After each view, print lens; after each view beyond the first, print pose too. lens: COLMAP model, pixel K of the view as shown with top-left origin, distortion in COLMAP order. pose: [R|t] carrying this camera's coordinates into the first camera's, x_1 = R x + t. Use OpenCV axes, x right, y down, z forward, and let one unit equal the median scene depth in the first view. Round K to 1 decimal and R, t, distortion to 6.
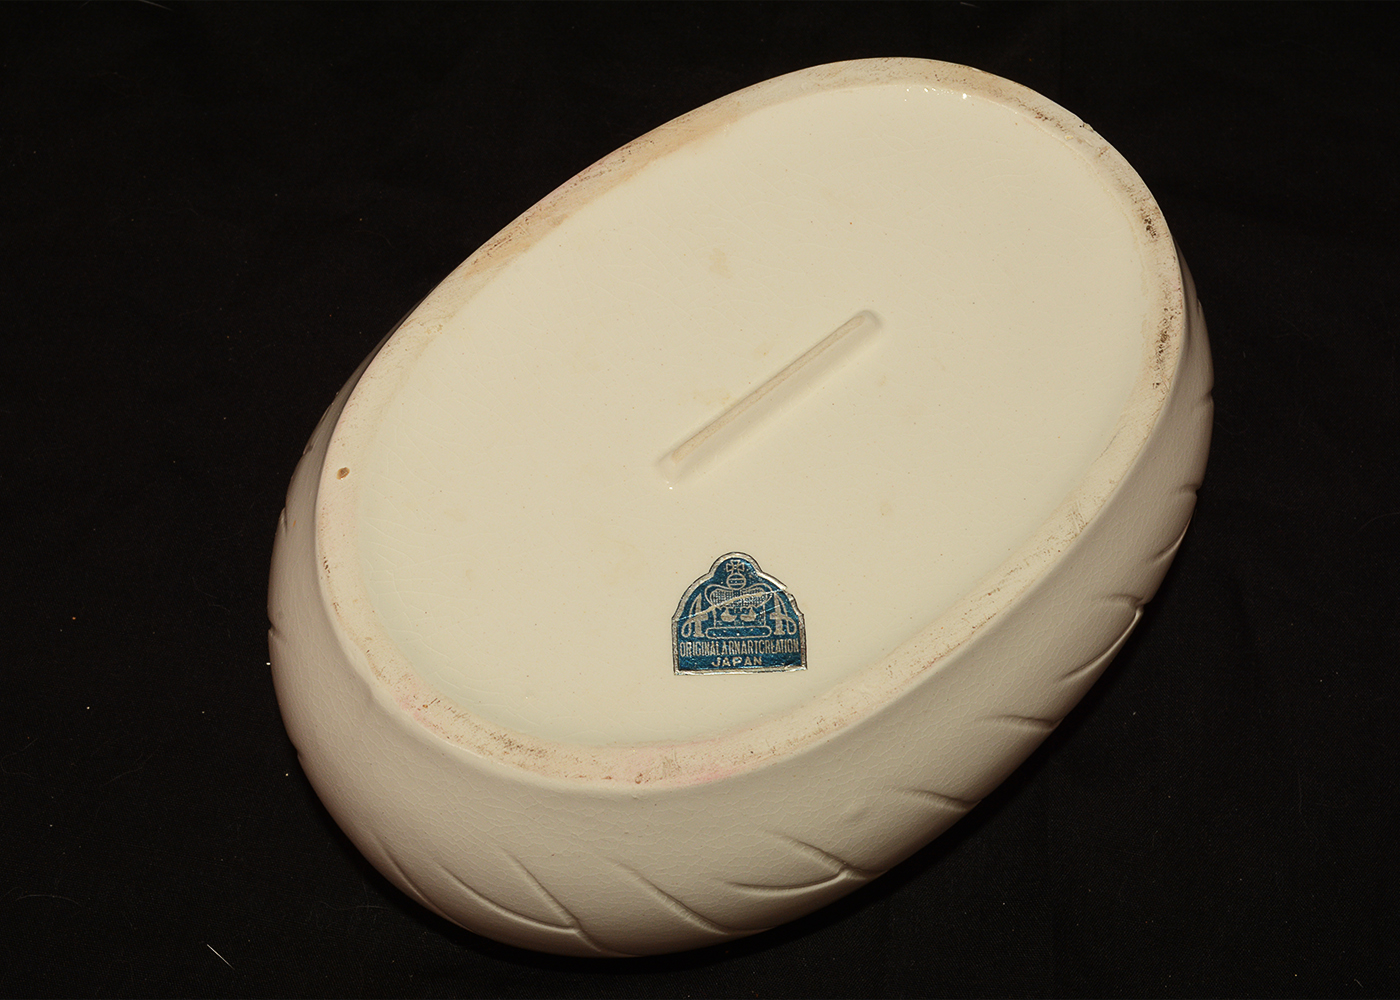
lens RADIAL K [[1887.2, 0, 700.0], [0, 1887.2, 500.0], [0, 0, 1]] dist [-0.030692, 0.011912]
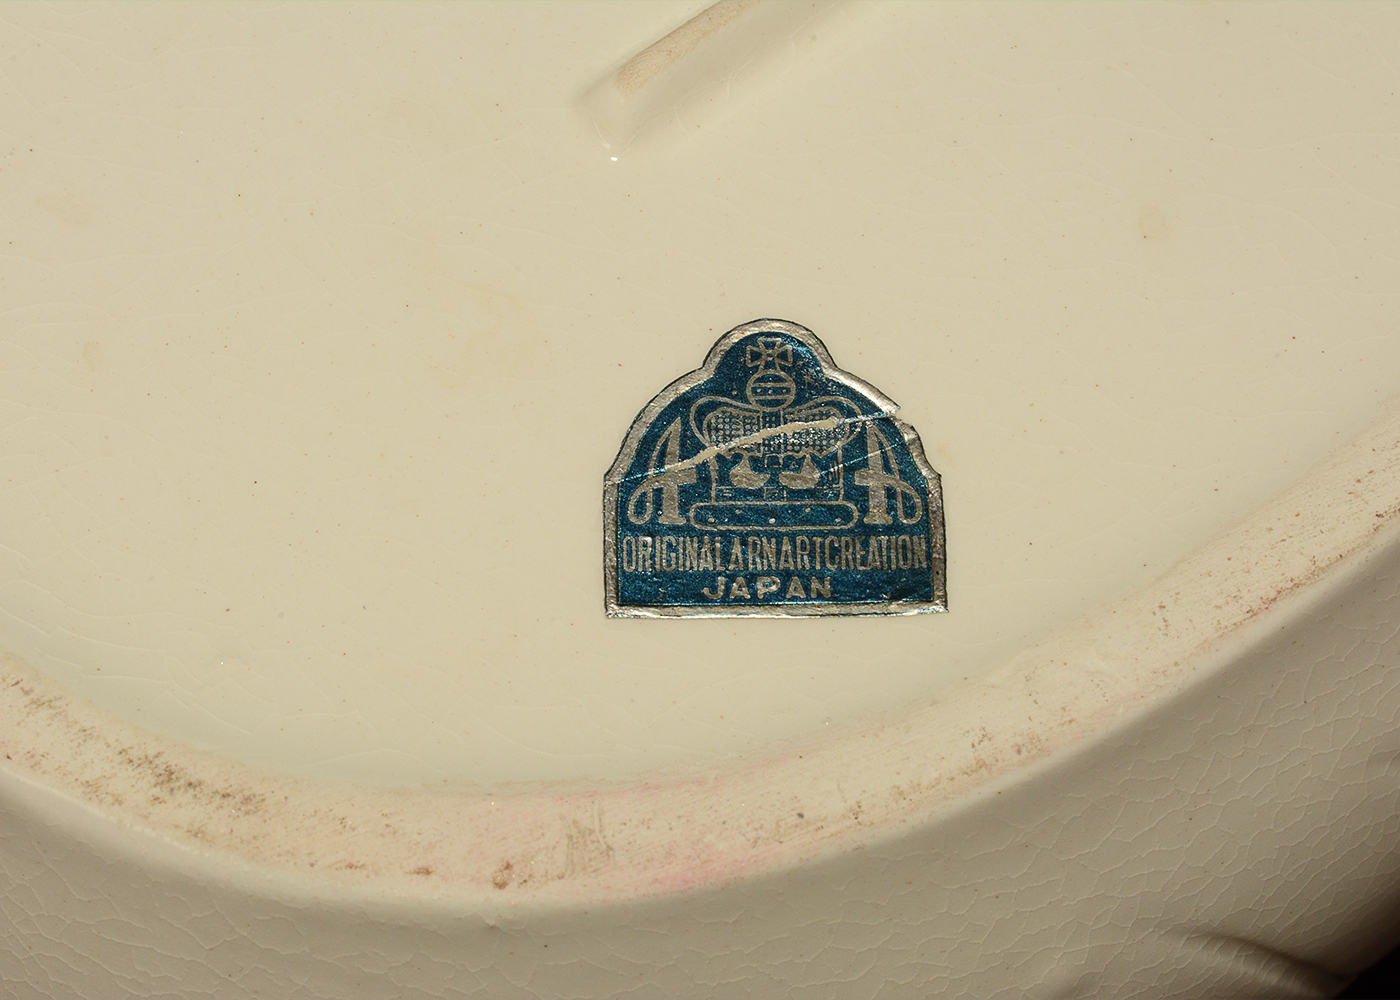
lens RADIAL K [[3342.6, 0, 700.0], [0, 3342.6, 500.0], [0, 0, 1]] dist [0.036854, -0.096196]
pose [[0.999681, 0.024888, -0.004308, 0.008161], [-0.024887, 0.999690, 0.000283, 0.067638], [0.004313, -0.000176, 0.999991, 0.309555]]
